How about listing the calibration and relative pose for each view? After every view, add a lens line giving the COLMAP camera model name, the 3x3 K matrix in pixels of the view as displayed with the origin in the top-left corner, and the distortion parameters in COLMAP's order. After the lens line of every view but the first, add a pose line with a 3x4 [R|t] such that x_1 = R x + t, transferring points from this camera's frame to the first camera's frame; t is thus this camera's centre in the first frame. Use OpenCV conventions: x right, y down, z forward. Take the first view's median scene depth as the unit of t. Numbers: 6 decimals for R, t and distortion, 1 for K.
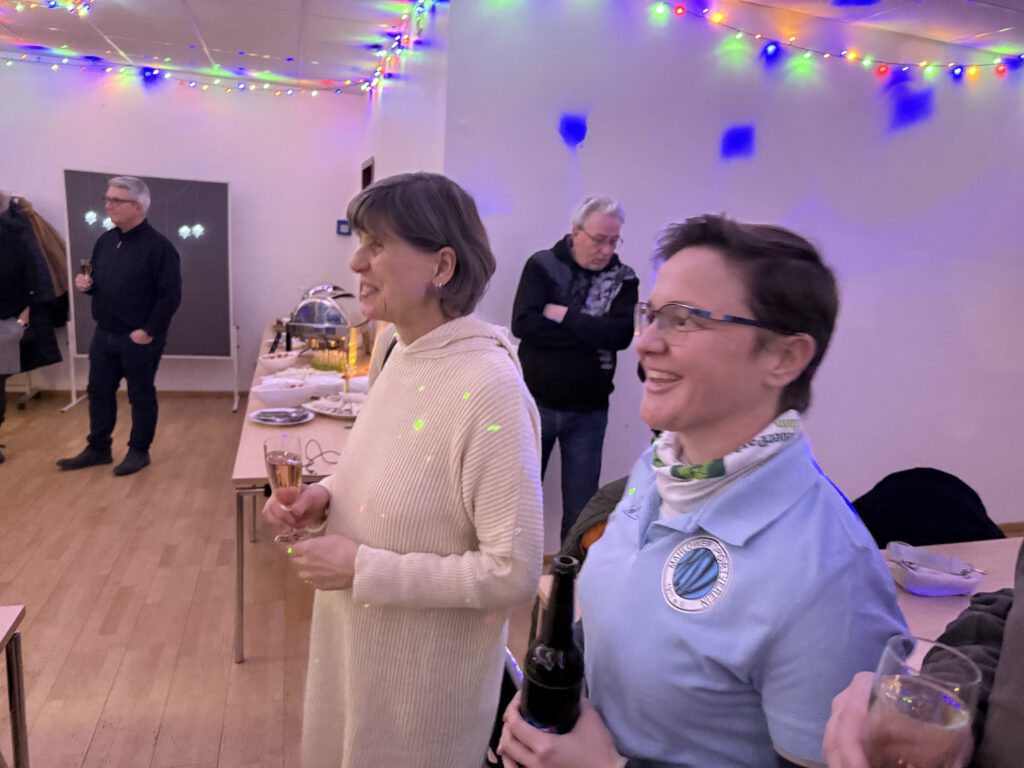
lens RADIAL K [[707.8, 0, 558.9], [0, 707.8, 346.2], [0, 0, 1]] dist [0.053717, -0.086417]
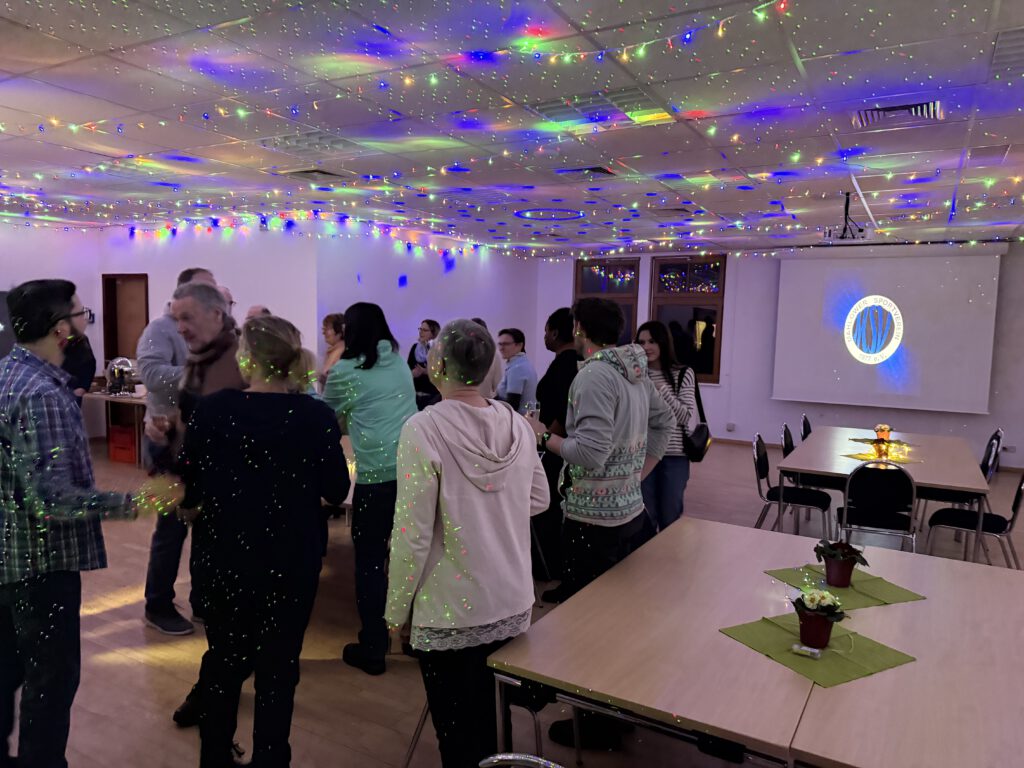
lens RADIAL K [[722.3, 0, 512.0], [0, 722.3, 384.0], [0, 0, 1]] dist [0.055148, -0.000508]
pose [[0.742973, -0.112976, 0.659718, -1.174715], [0.129144, 0.991328, 0.024322, 0.067180], [-0.656744, 0.067128, 0.751120, -1.153658]]
